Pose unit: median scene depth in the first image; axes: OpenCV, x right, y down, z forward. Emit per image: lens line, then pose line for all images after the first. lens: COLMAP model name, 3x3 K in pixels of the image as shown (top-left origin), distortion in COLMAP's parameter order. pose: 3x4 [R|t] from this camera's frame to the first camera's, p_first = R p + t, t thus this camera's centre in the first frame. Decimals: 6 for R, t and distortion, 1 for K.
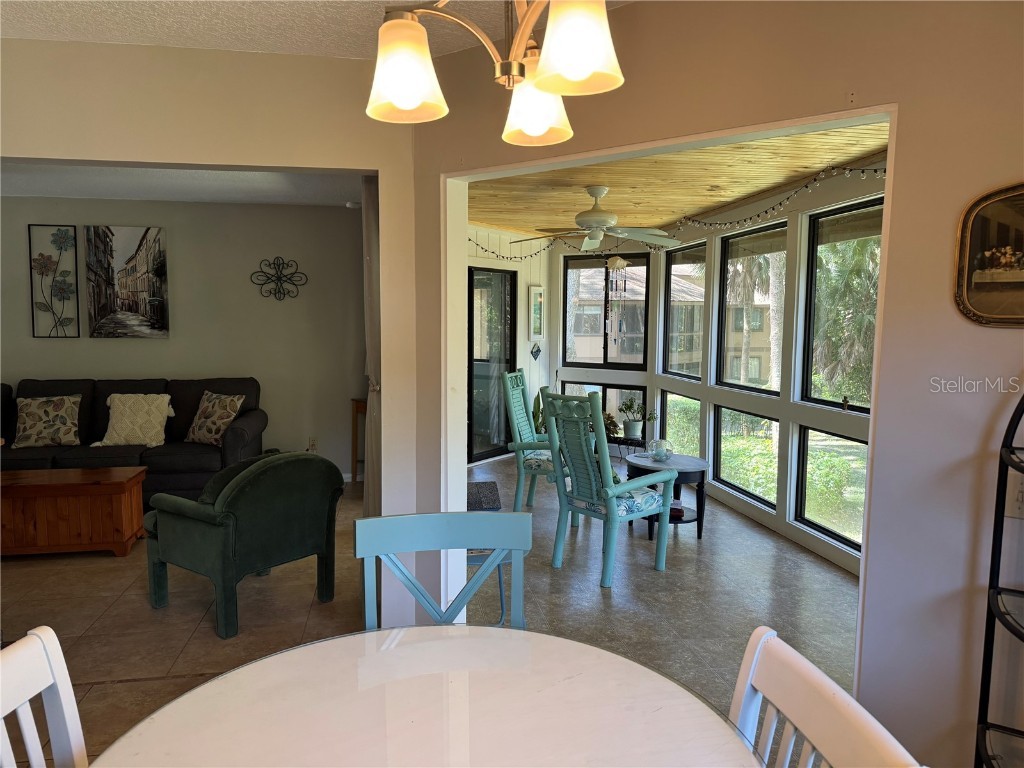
lens RADIAL K [[721.7, 0, 511.1], [0, 721.7, 384.1], [0, 0, 1]] dist [0.047549, -0.064399]
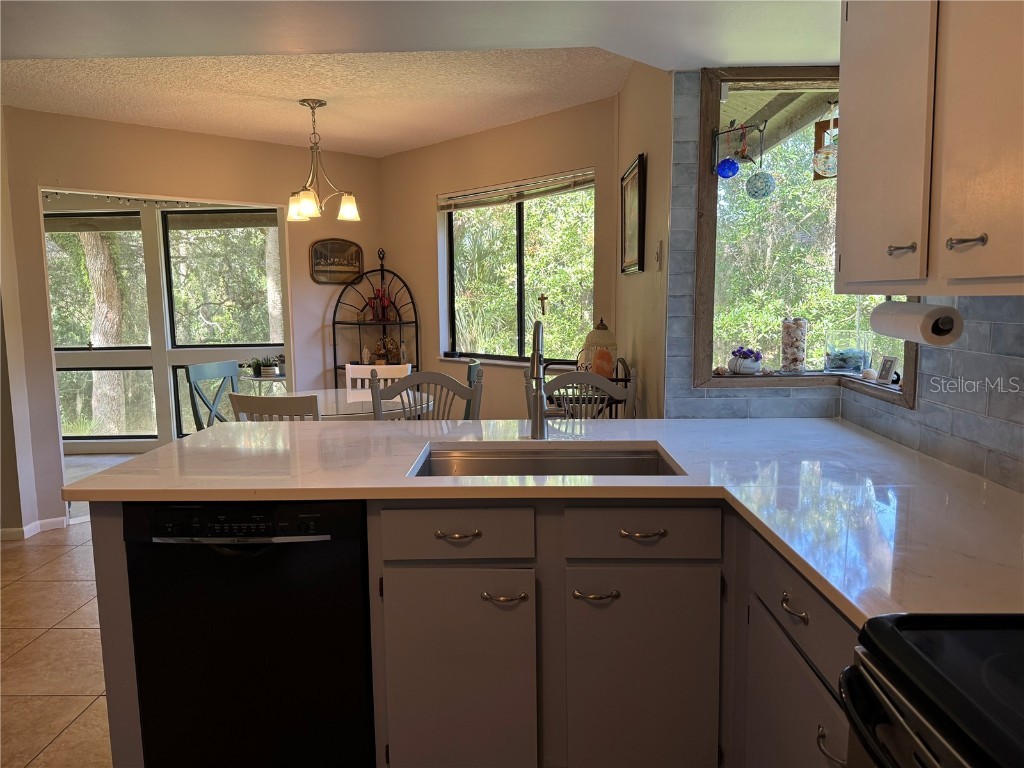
lens RADIAL K [[721.7, 0, 515.0], [0, 721.7, 388.9], [0, 0, 1]] dist [0.047549, -0.064399]
pose [[0.199144, -0.132208, 0.971011, -2.225020], [0.107984, 0.987784, 0.112346, 0.103135], [-0.974003, 0.082481, 0.210987, -0.422851]]
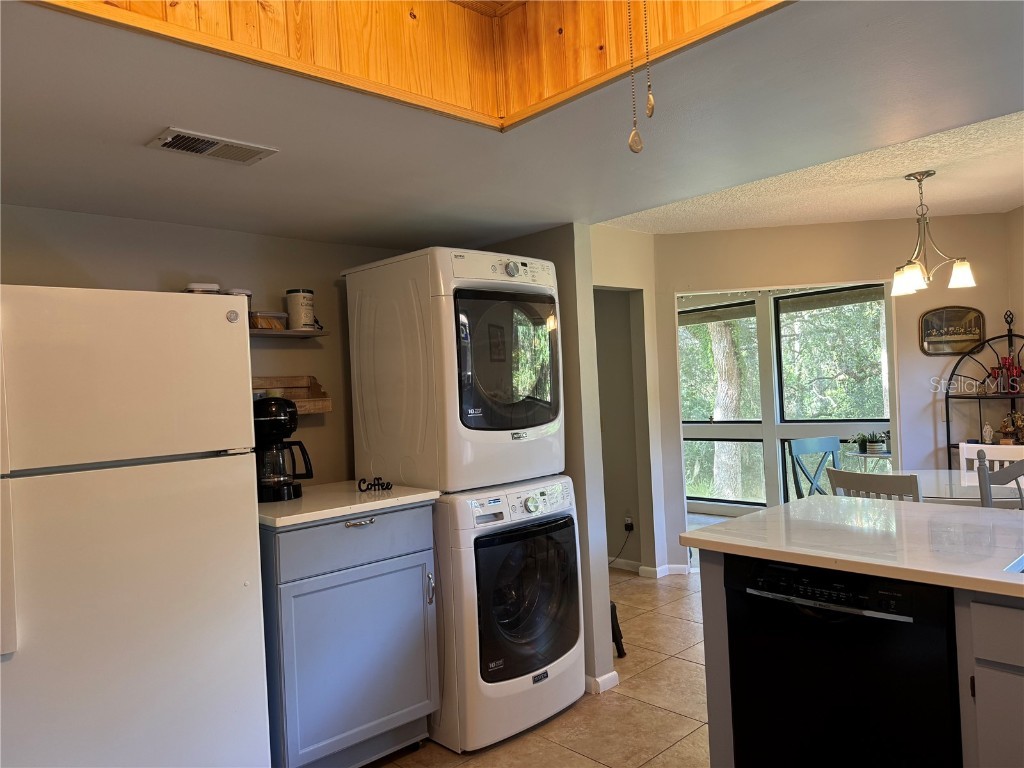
lens RADIAL K [[721.7, 0, 516.9], [0, 721.7, 385.3], [0, 0, 1]] dist [0.047549, -0.064399]
pose [[0.836832, -0.044491, 0.545650, -2.303856], [0.106611, 0.990855, -0.082711, 0.098197], [-0.536980, 0.127387, 0.833922, -0.516573]]
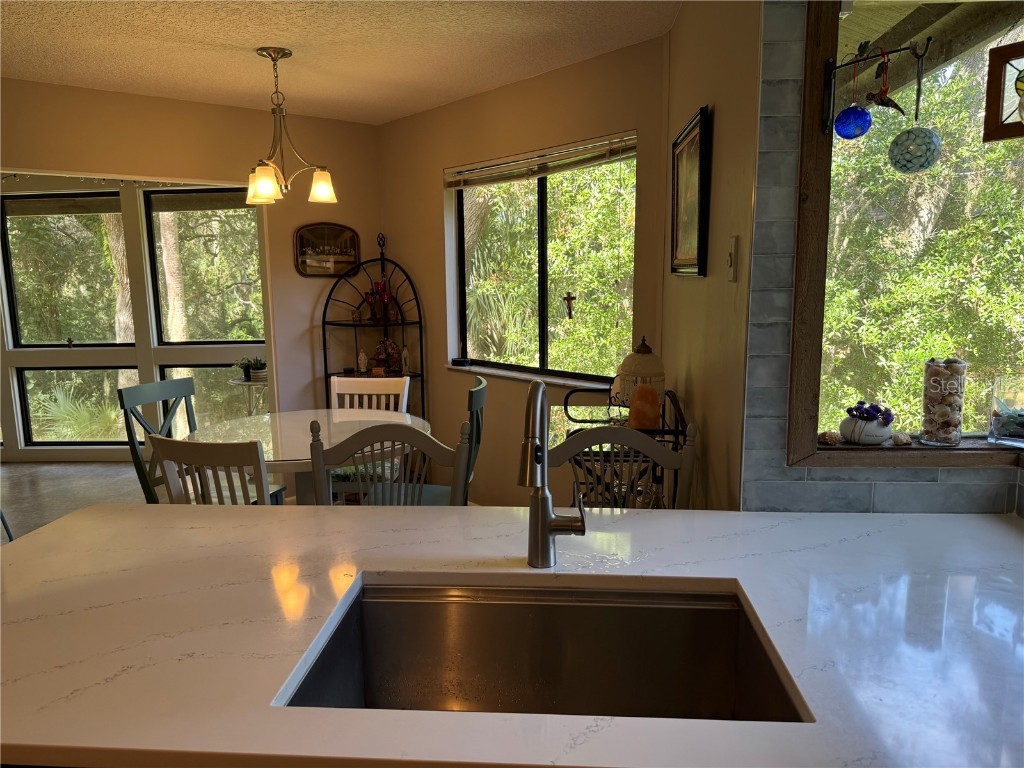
lens RADIAL K [[721.7, 0, 517.5], [0, 721.7, 390.2], [0, 0, 1]] dist [0.047549, -0.064399]
pose [[0.247627, -0.165170, 0.954673, -1.706286], [0.109526, 0.983817, 0.141802, 0.031933], [-0.962645, 0.069448, 0.261711, -0.381839]]
